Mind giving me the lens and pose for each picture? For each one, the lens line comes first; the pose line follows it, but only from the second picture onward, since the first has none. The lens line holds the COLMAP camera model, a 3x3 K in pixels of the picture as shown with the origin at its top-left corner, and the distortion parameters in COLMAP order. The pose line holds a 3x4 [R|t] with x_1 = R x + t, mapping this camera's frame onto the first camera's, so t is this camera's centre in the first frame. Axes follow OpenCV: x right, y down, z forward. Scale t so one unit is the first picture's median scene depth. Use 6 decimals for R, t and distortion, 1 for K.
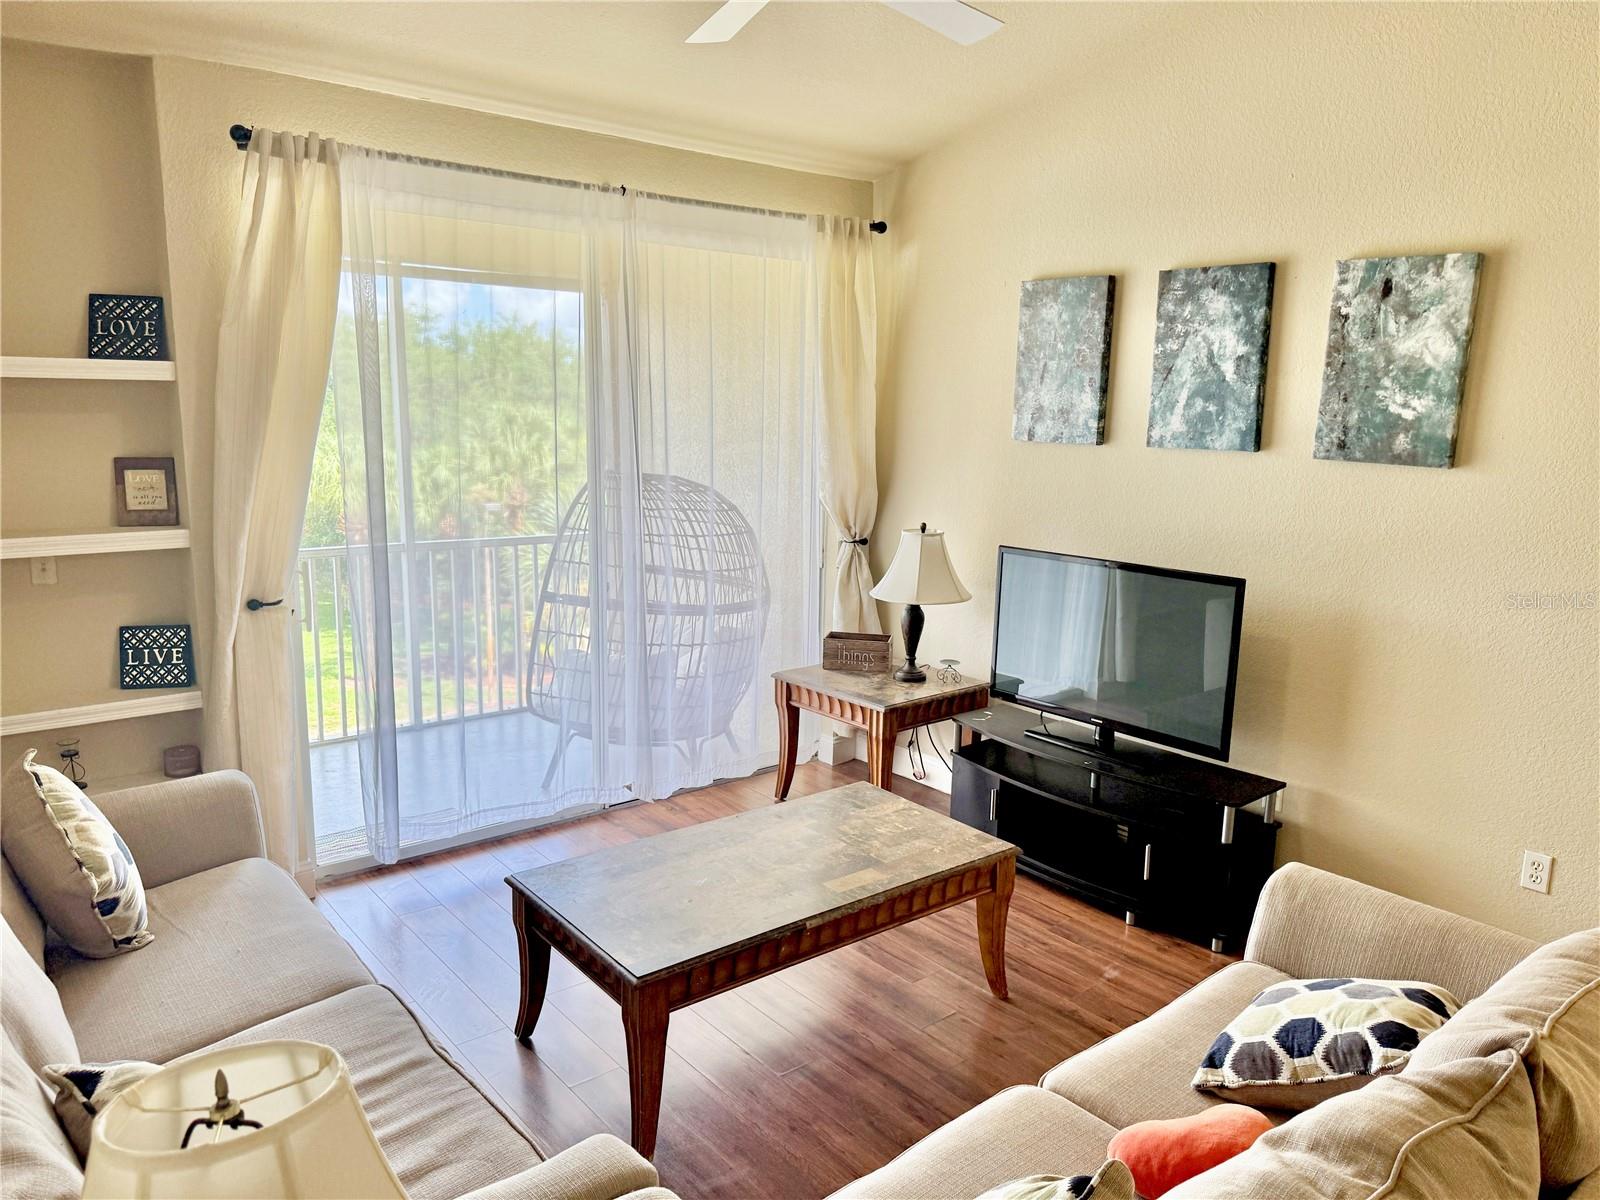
lens RADIAL K [[1124.7, 0, 794.1], [0, 1124.7, 602.3], [0, 0, 1]] dist [0.085702, -0.117651]
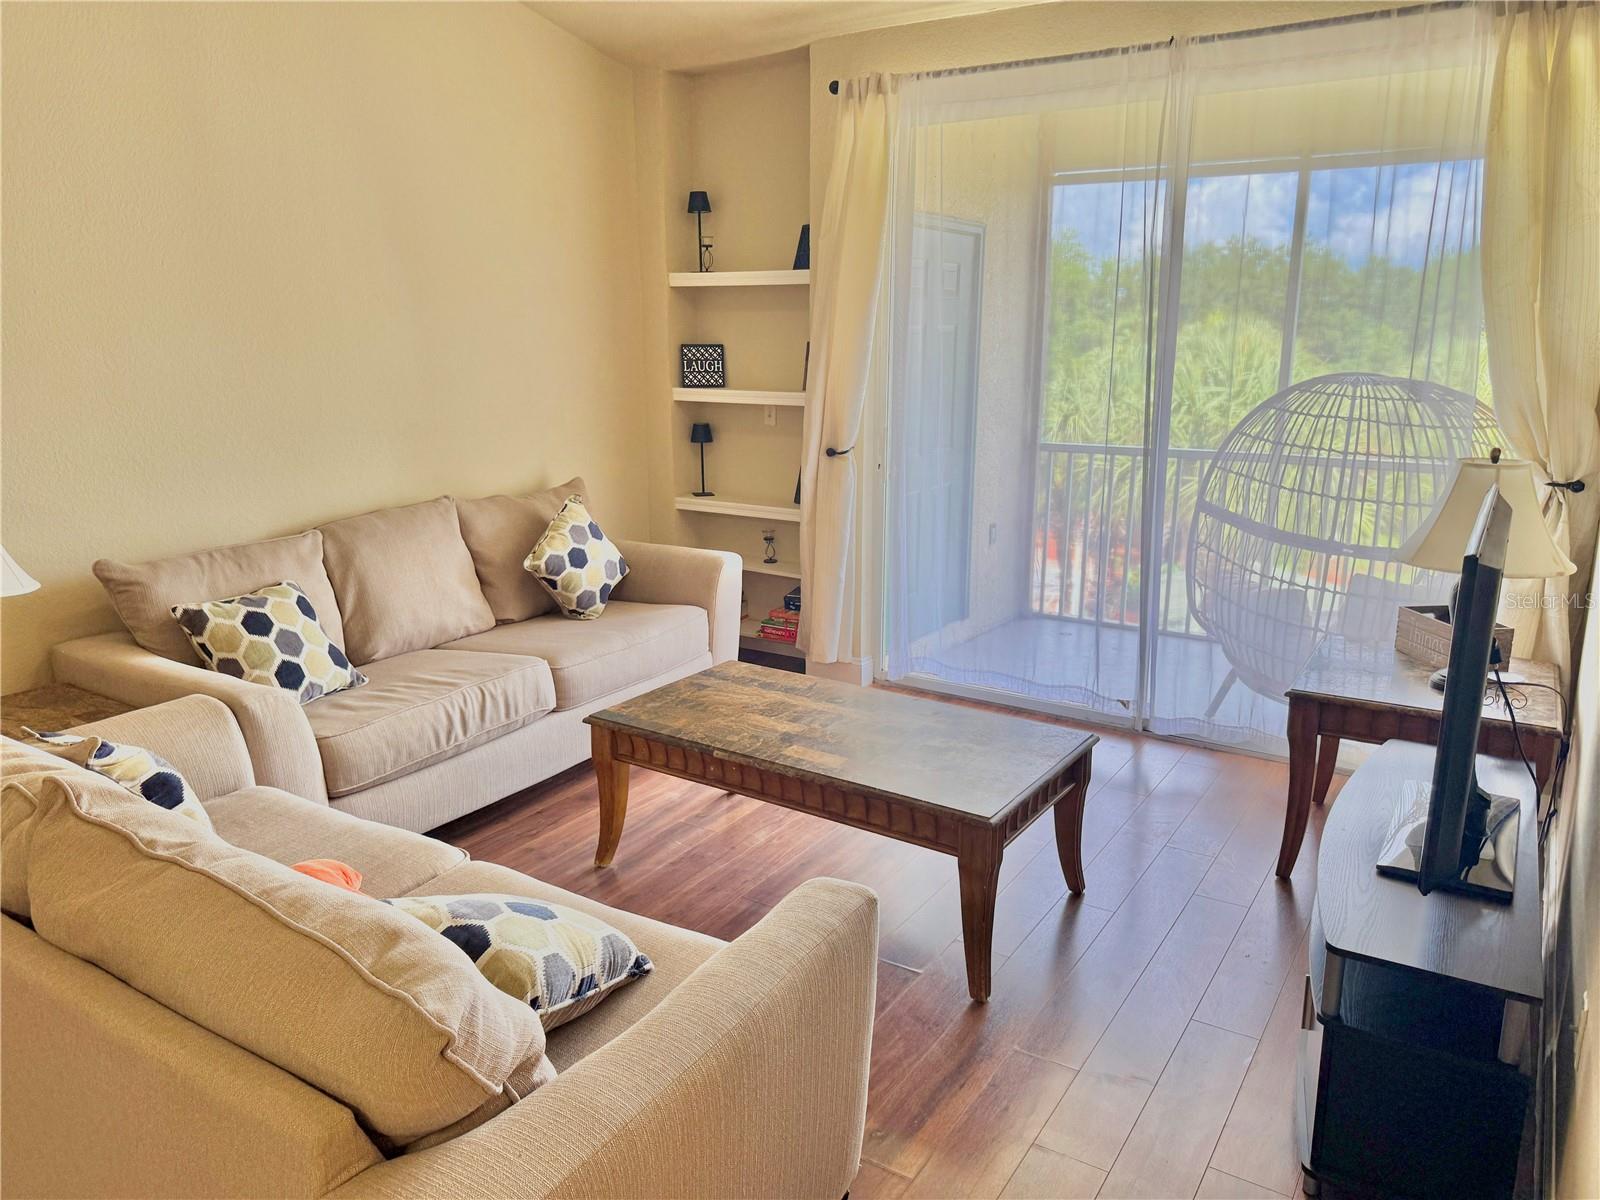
lens RADIAL K [[1124.7, 0, 794.1], [0, 1124.7, 602.3], [0, 0, 1]] dist [0.085702, -0.117651]
pose [[0.318870, 0.217754, -0.922445, 0.753323], [-0.153345, 0.972281, 0.176510, -0.050783], [0.935311, 0.085168, 0.343423, 0.495133]]
